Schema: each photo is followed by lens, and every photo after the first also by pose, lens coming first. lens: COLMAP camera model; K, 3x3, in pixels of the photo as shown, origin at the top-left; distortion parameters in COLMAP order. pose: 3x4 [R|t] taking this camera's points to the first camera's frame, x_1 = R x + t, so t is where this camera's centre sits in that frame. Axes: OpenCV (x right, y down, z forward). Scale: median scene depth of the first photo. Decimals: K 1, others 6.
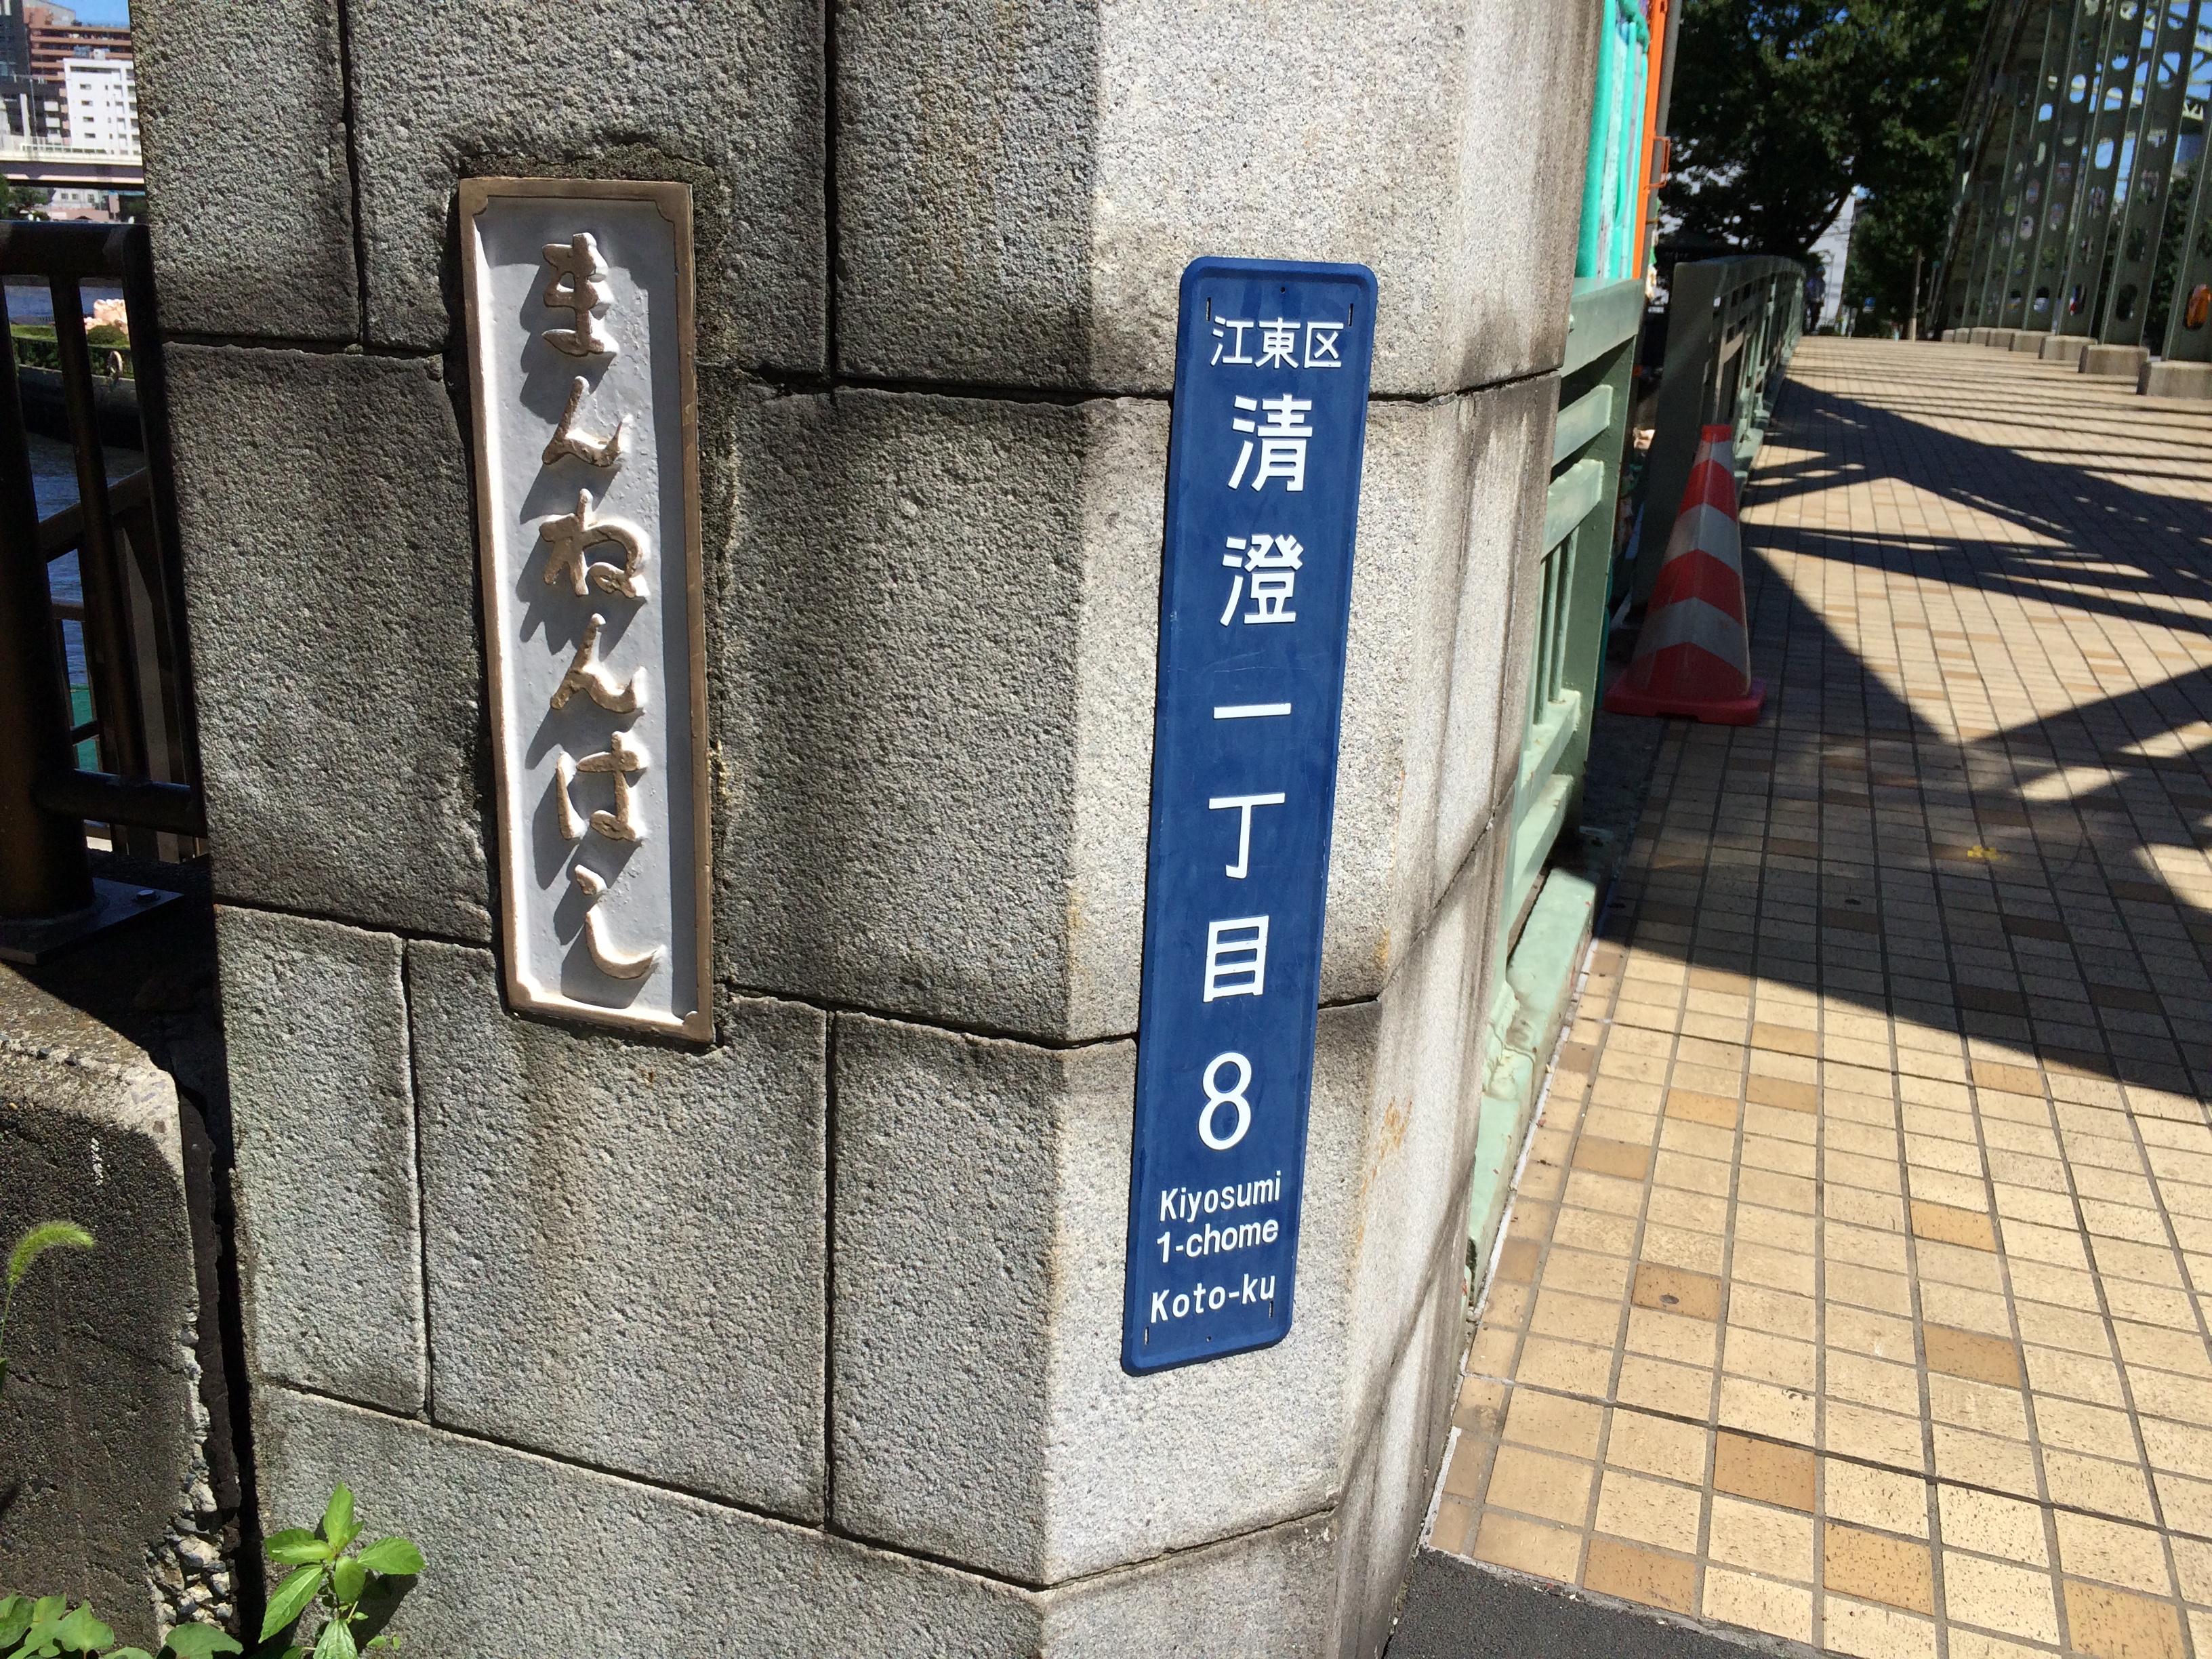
lens RADIAL K [[1916.7, 0, 1112.6], [0, 1916.7, 843.5], [0, 0, 1]] dist [0.083720, -0.130703]
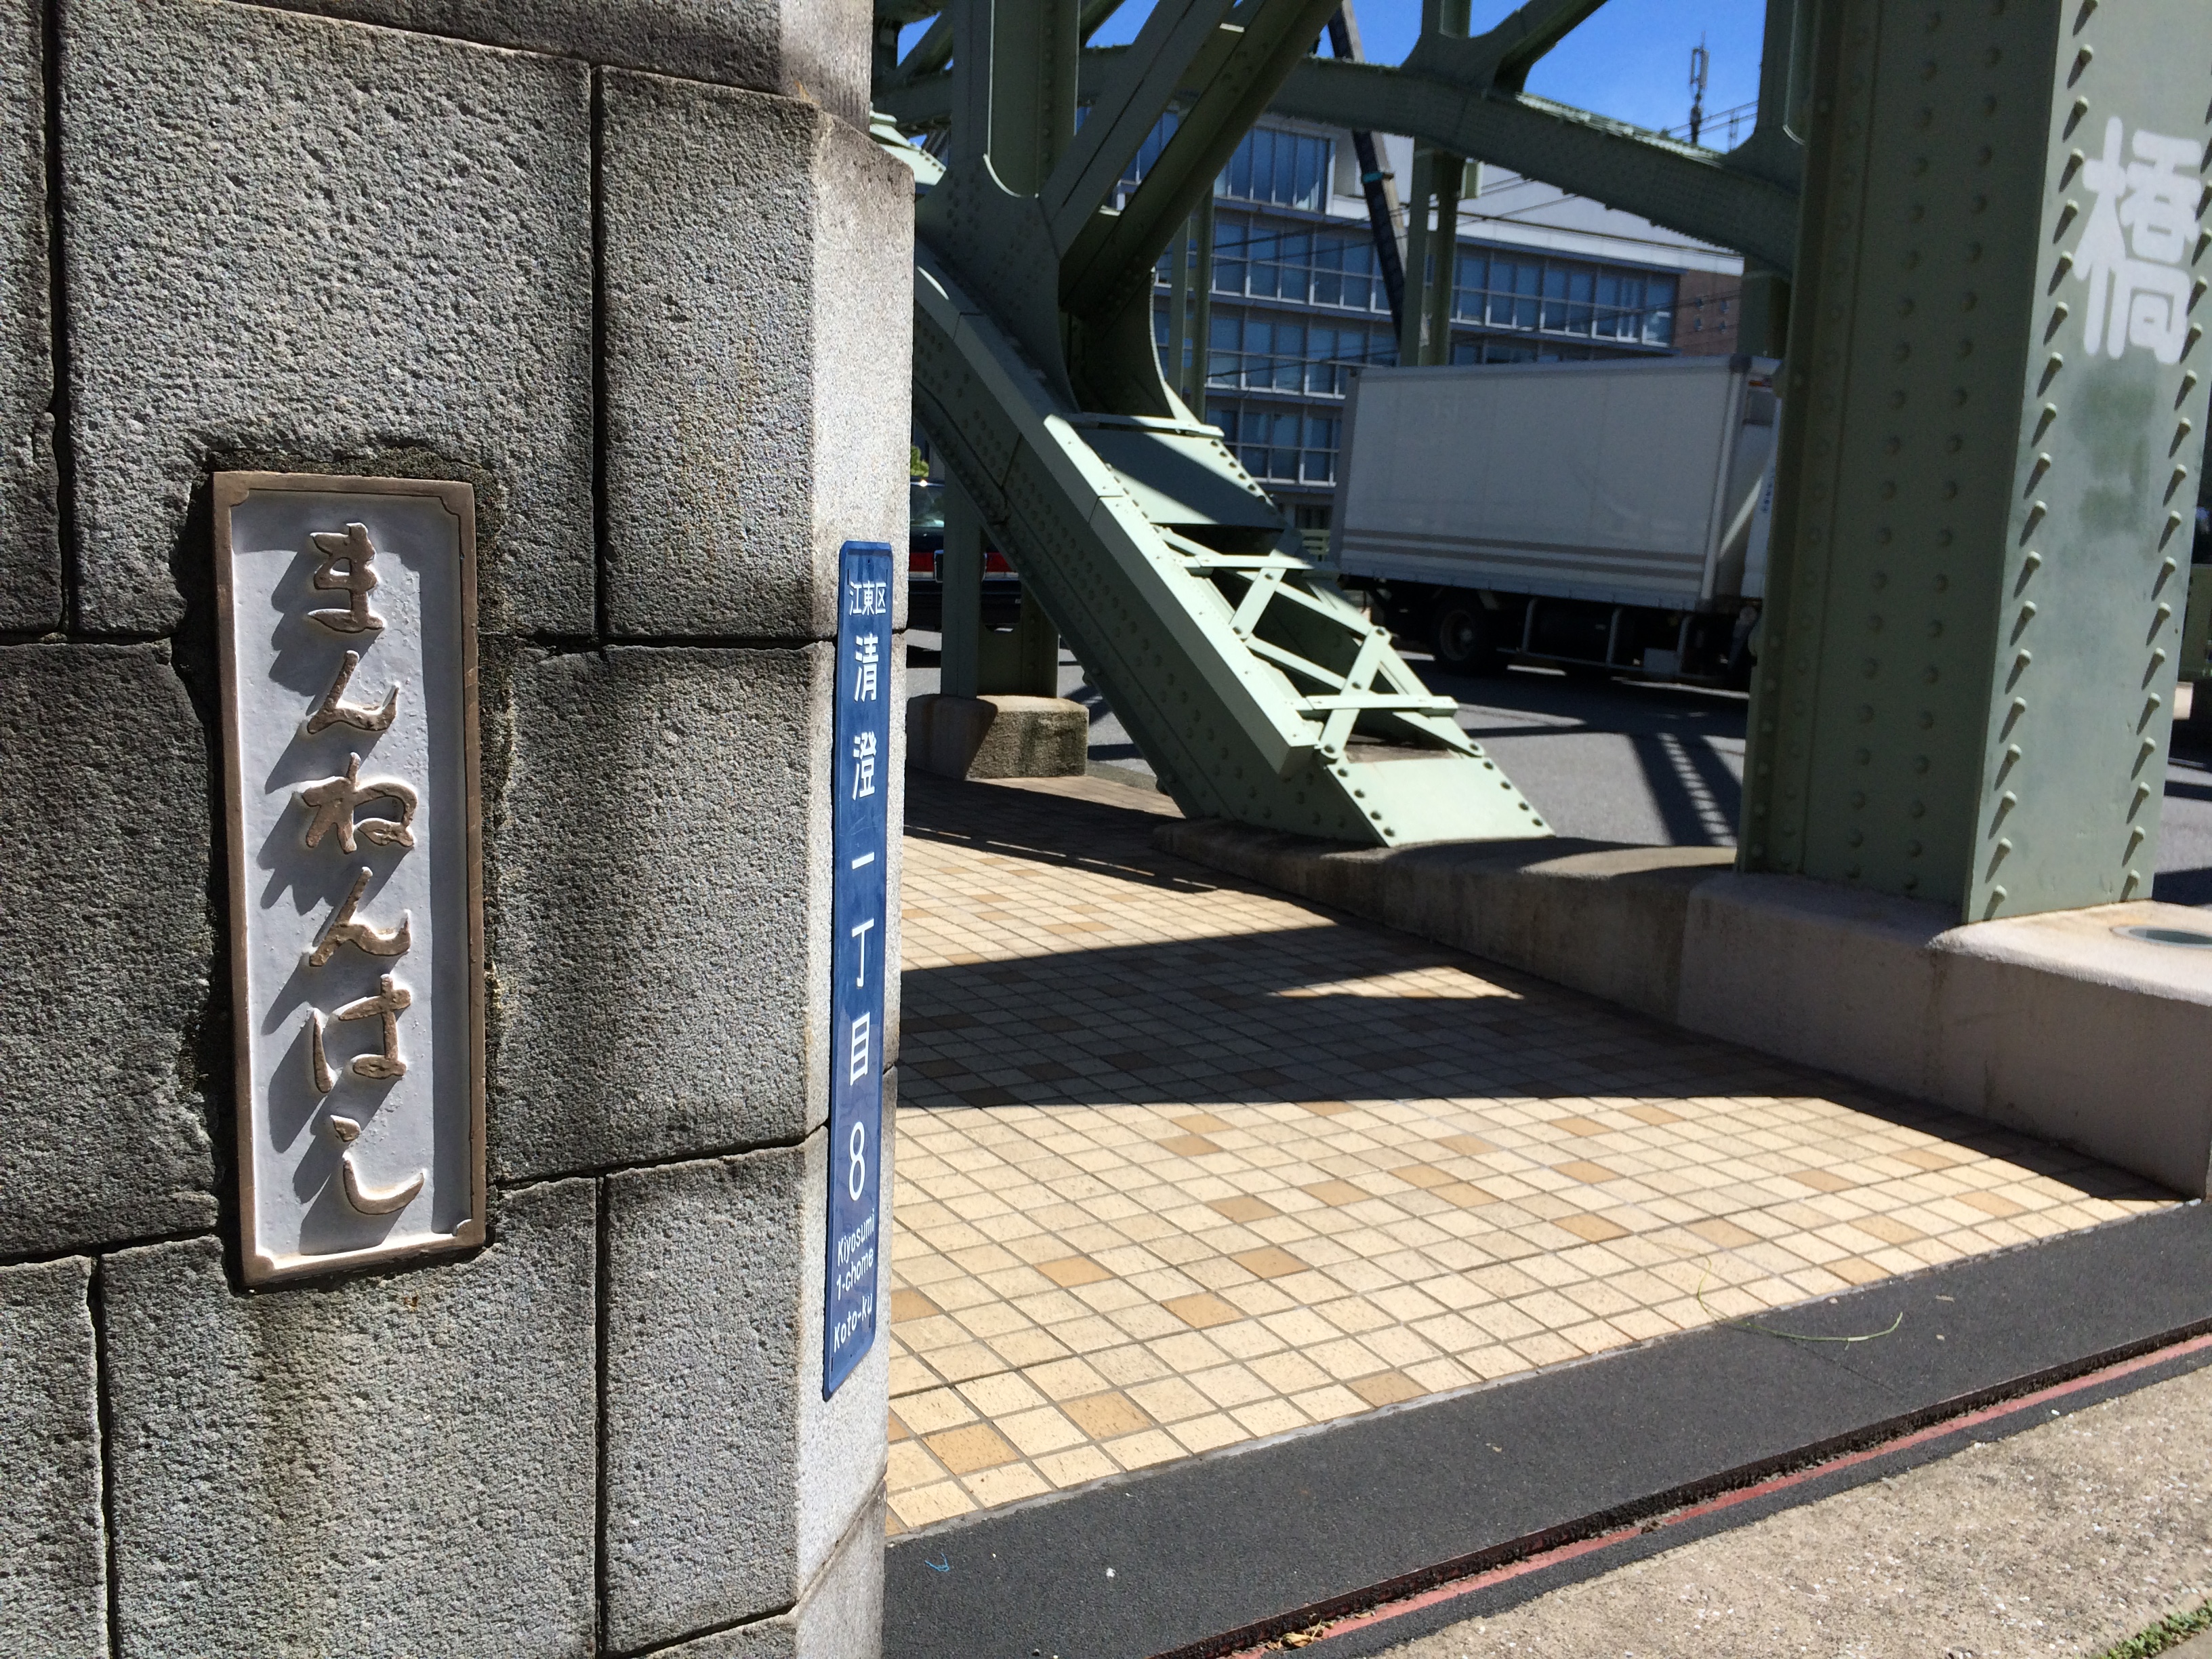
lens RADIAL K [[1916.7, 0, 1112.6], [0, 1916.7, 843.5], [0, 0, 1]] dist [0.083720, -0.130703]
pose [[0.600013, -0.137920, 0.788012, -0.868831], [0.213639, 0.976877, 0.008305, -0.052996], [-0.770937, 0.163367, 0.615604, 0.021942]]
